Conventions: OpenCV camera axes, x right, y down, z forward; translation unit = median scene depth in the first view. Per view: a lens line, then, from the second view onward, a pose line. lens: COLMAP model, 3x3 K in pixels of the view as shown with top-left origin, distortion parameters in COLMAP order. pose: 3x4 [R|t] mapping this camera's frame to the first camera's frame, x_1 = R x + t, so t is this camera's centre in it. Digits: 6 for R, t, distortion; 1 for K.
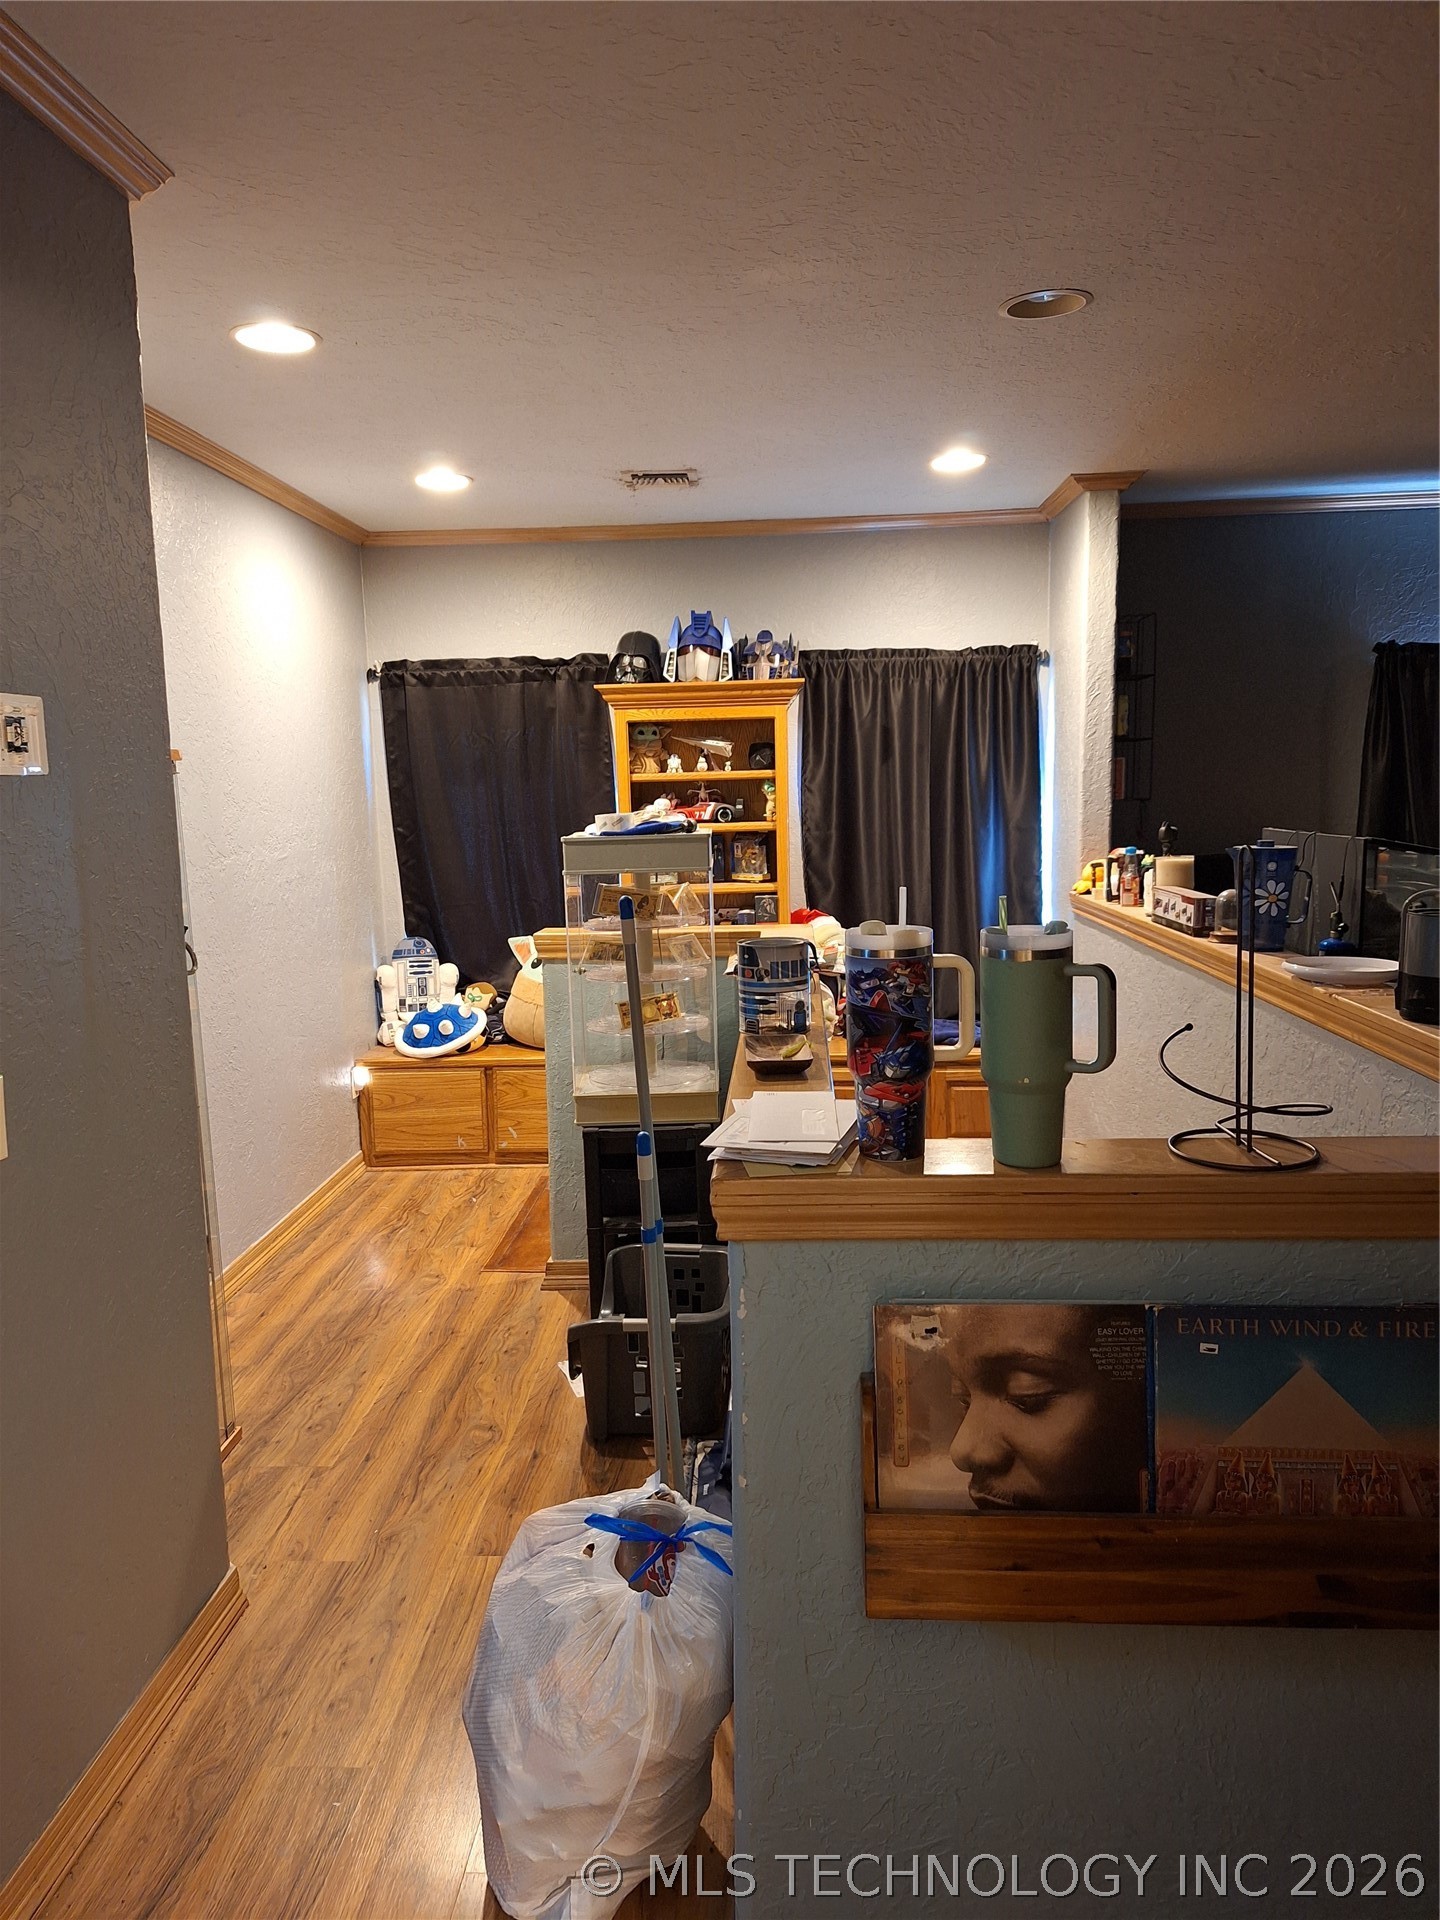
lens RADIAL K [[1350.5, 0, 720.0], [0, 1350.5, 960.0], [0, 0, 1]] dist [0.093910, -0.112974]
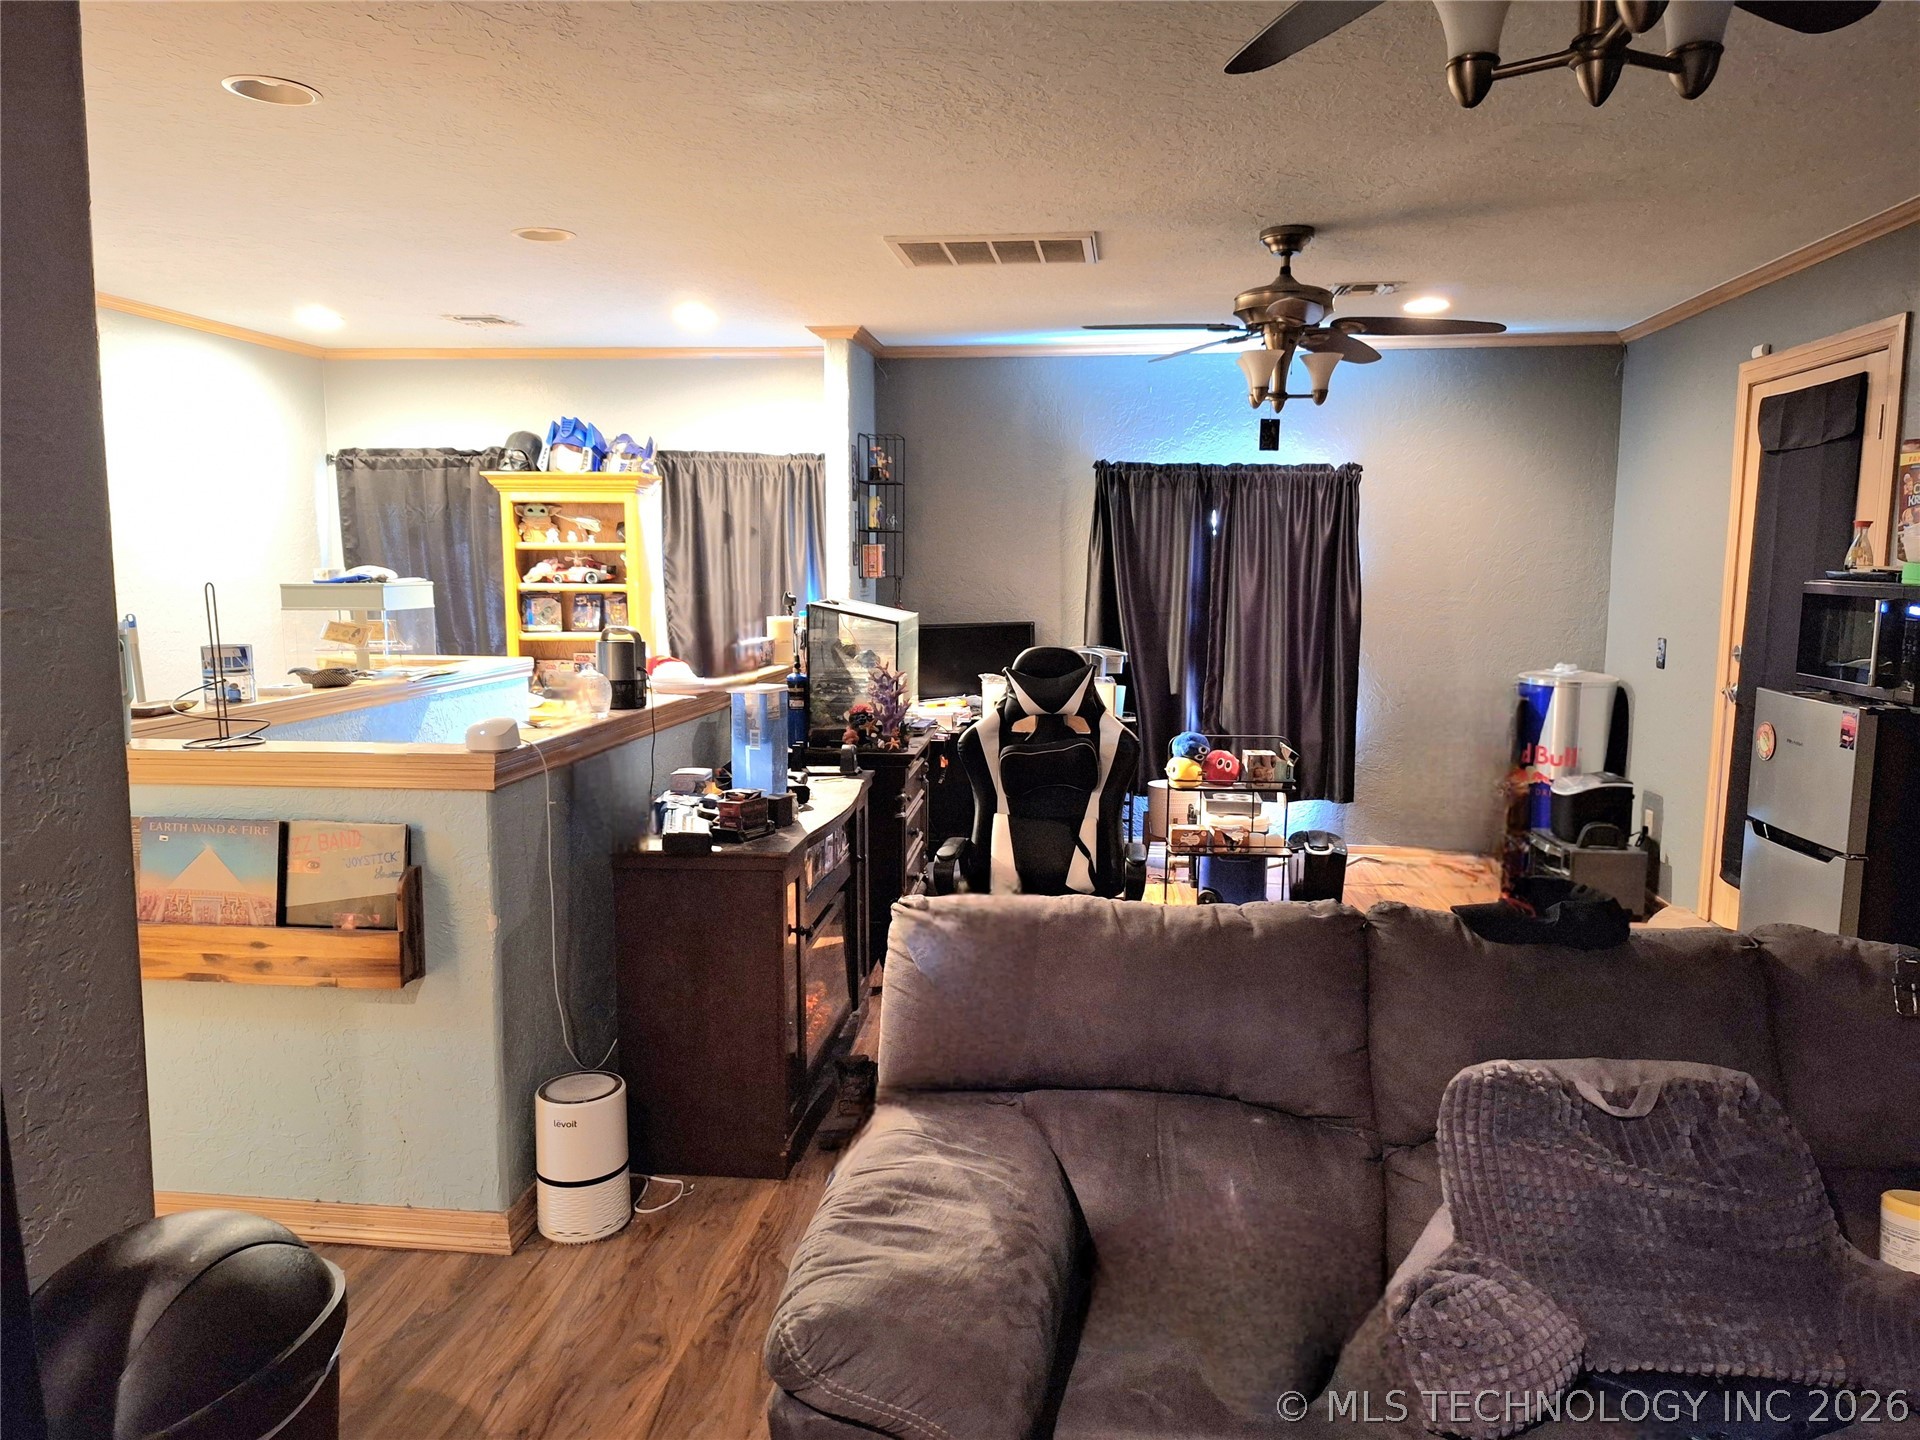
lens RADIAL K [[1350.5, 0, 957.7], [0, 1350.5, 685.2], [0, 0, 1]] dist [0.093910, -0.112974]
pose [[0.998005, 0.033959, -0.053224, 0.412140], [-0.035860, 0.998738, -0.035168, 0.024318], [0.051963, 0.037006, 0.997963, -0.236541]]
